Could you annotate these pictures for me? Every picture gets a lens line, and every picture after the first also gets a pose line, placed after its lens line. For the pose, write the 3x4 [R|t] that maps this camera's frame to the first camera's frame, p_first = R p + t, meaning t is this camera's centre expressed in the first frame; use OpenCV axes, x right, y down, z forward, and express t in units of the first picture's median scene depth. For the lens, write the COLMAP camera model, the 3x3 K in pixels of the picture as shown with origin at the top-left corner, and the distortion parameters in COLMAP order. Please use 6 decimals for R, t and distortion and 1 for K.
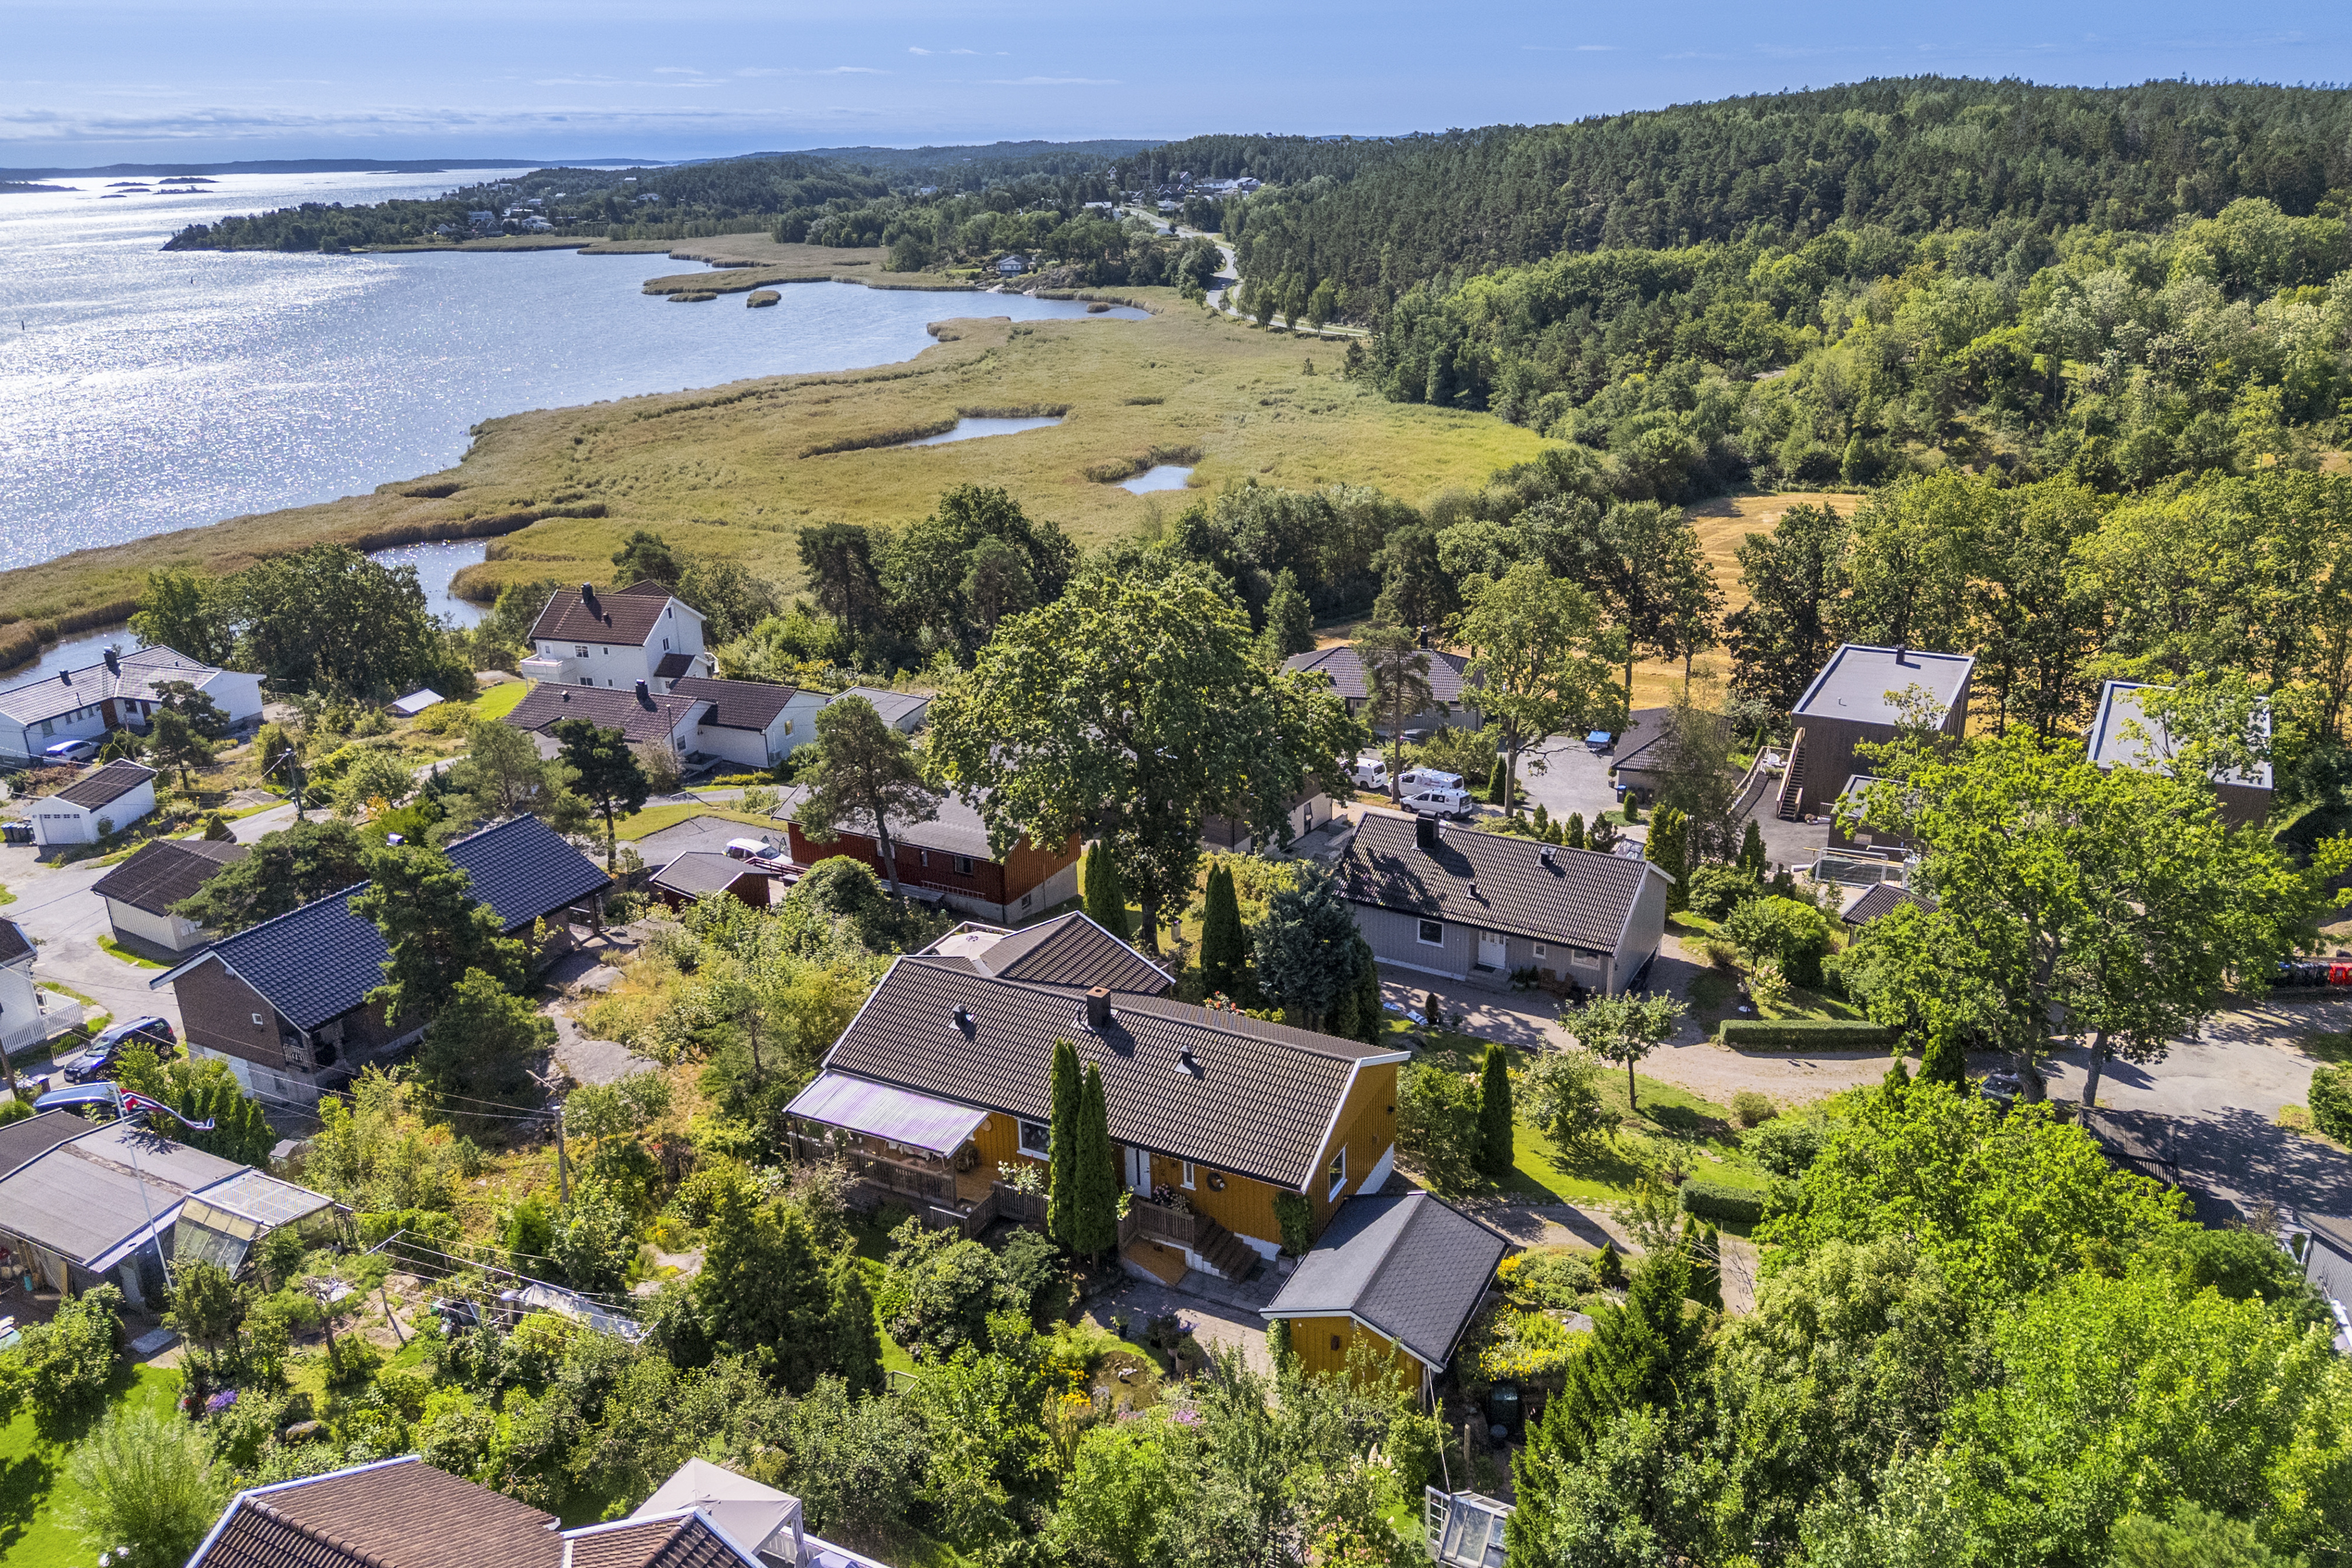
lens RADIAL K [[1773.3, 0, 1188.2], [0, 1773.3, 789.6], [0, 0, 1]] dist [0.049912, -0.003046]
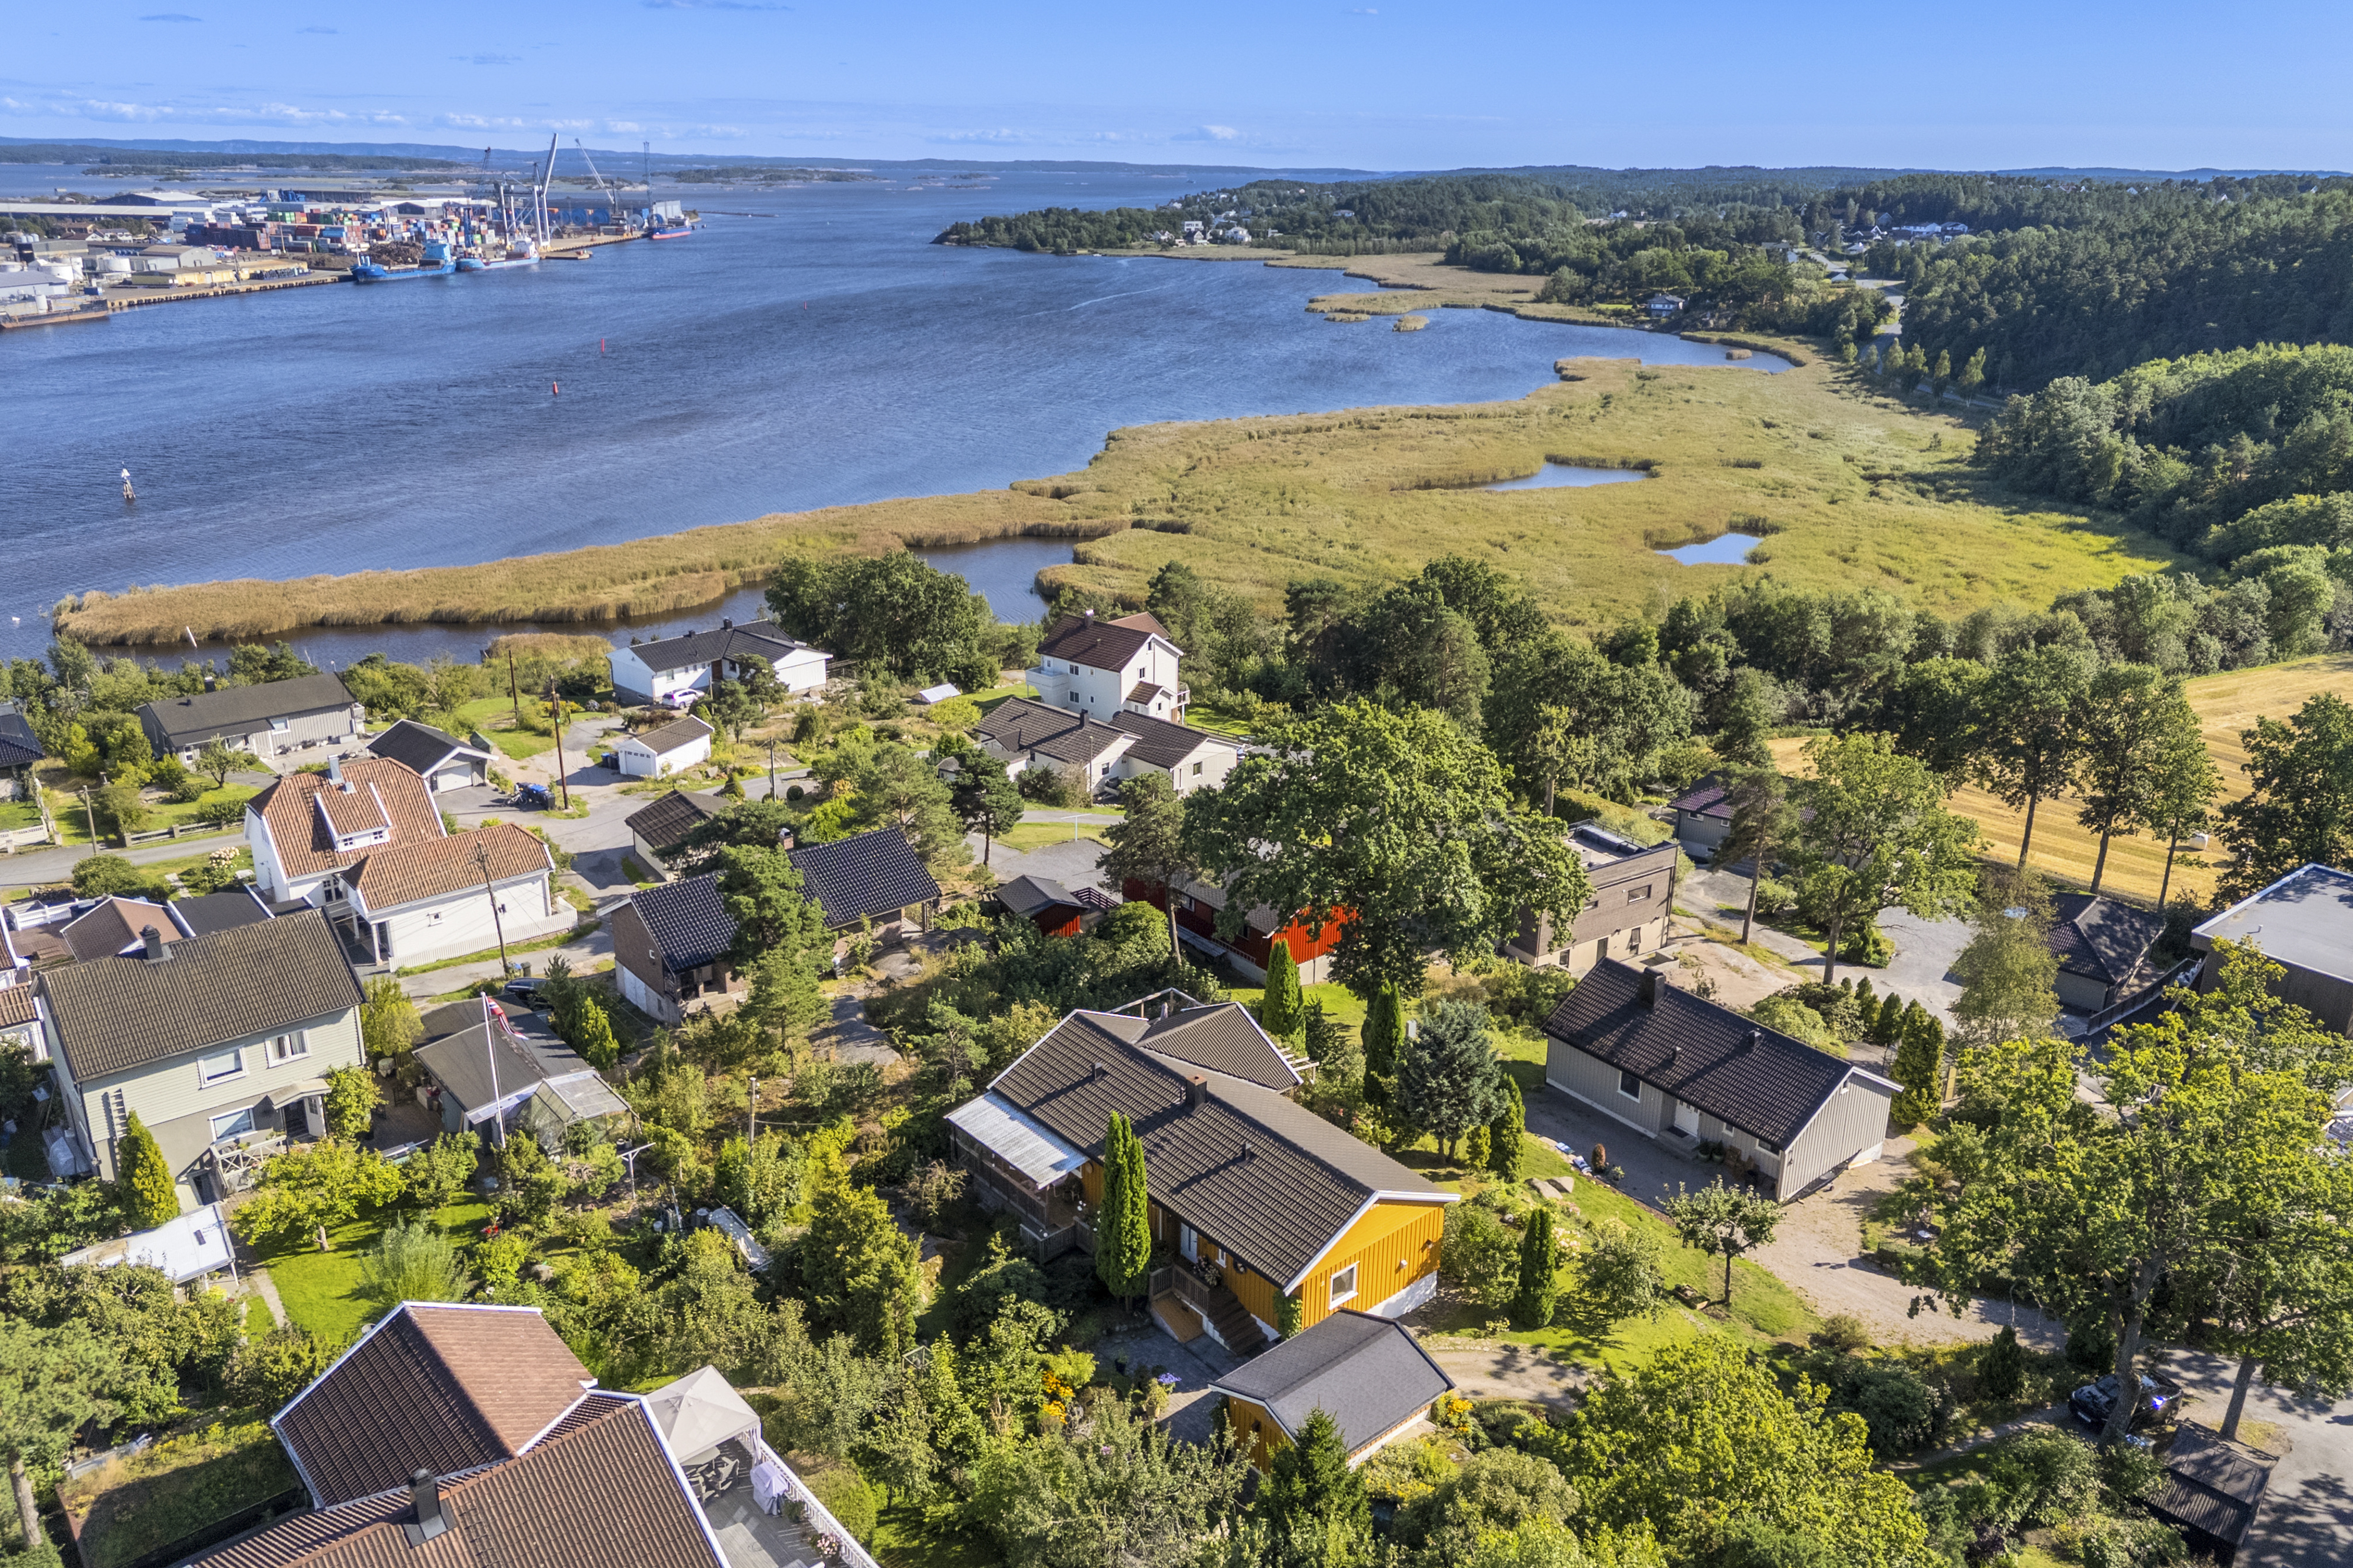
lens RADIAL K [[1774.0, 0, 1188.7], [0, 1774.0, 789.6], [0, 0, 1]] dist [0.049912, -0.003046]
pose [[0.921850, 0.166408, -0.350001, 0.136119], [-0.165160, 0.985693, 0.033639, -0.048389], [0.350591, 0.026796, 0.936145, -0.045492]]
